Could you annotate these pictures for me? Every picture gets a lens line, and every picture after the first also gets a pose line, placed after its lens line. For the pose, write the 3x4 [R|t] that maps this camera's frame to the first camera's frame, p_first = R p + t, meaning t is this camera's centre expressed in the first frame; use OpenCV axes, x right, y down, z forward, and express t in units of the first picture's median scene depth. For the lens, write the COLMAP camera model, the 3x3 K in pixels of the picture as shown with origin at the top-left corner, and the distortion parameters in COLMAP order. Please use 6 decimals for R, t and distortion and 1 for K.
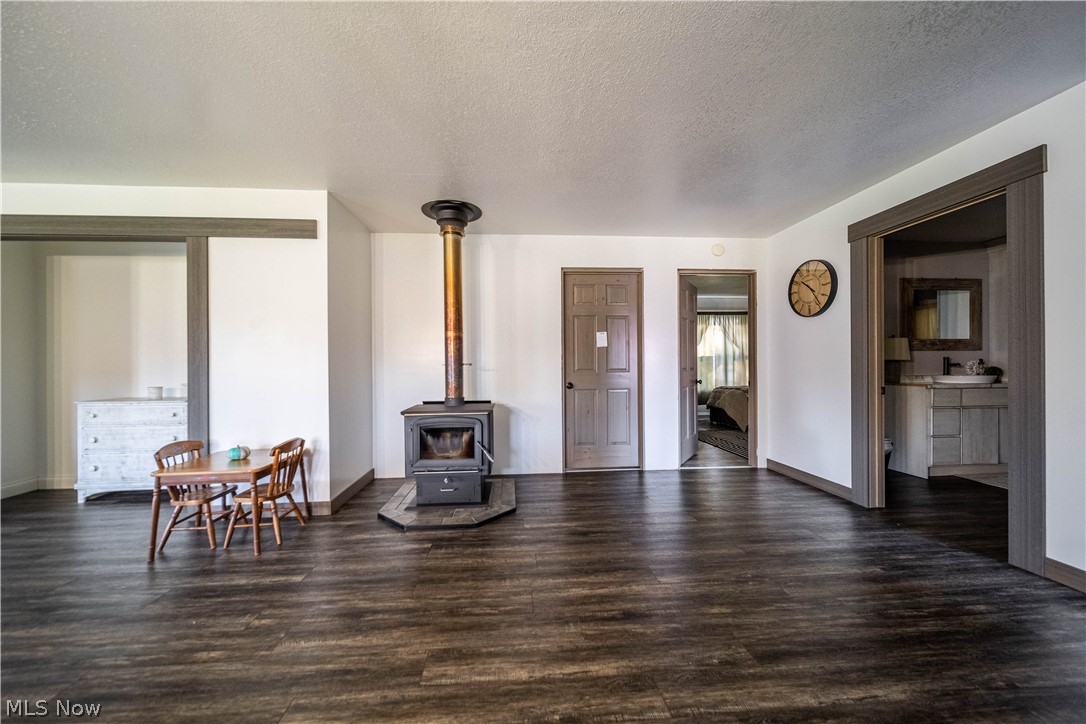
lens RADIAL K [[390.7, 0, 541.1], [0, 390.7, 364.5], [0, 0, 1]] dist [0.000665, 0.000321]
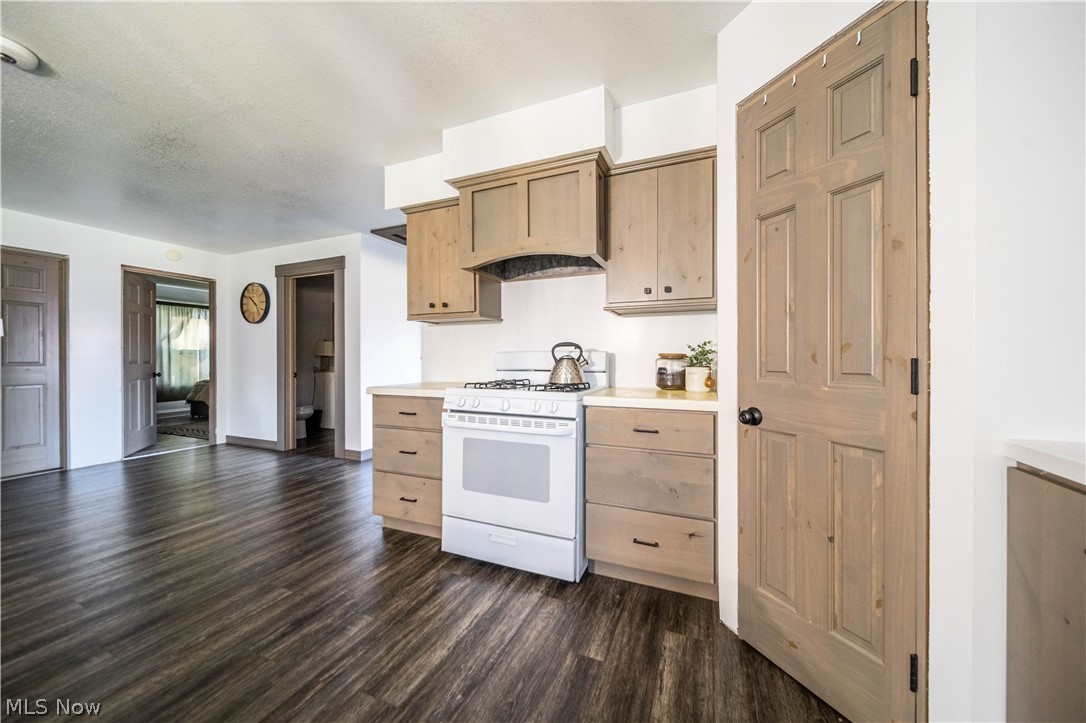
lens RADIAL K [[390.7, 0, 551.9], [0, 390.7, 358.9], [0, 0, 1]] dist [0.000665, 0.000321]
pose [[0.459570, 0.001899, 0.888140, -0.042379], [-0.001506, 0.999998, -0.001359, 0.001916], [-0.888140, -0.000713, 0.459572, -0.476527]]
